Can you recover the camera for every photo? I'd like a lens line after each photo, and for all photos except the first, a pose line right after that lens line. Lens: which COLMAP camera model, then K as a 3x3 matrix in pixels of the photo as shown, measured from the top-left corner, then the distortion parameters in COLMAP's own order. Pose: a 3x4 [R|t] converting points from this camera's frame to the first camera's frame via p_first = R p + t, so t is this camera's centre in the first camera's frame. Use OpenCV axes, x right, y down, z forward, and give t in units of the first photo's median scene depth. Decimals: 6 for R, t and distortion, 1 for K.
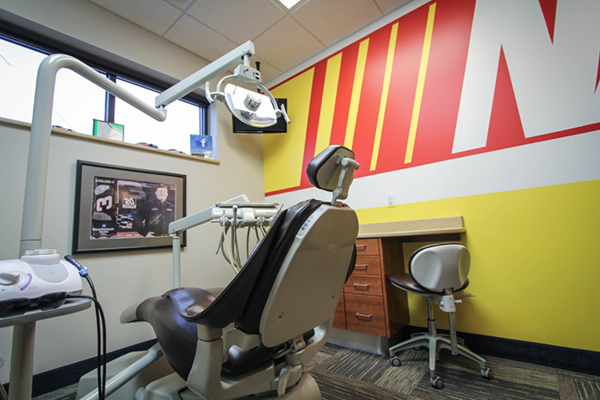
lens RADIAL K [[278.4, 0, 300.0], [0, 278.4, 200.0], [0, 0, 1]] dist [0.003524, 0.000646]
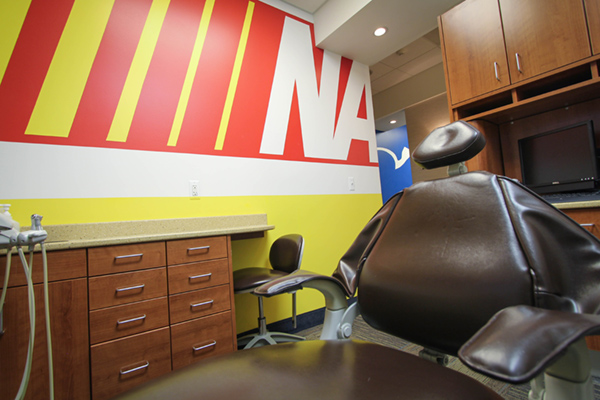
lens RADIAL K [[278.4, 0, 300.0], [0, 278.4, 200.0], [0, 0, 1]] dist [0.003524, 0.000646]
pose [[0.302657, 0.104823, 0.947318, -0.395519], [-0.074904, 0.993475, -0.085999, 0.088969], [-0.950152, -0.044930, 0.308534, 0.562797]]
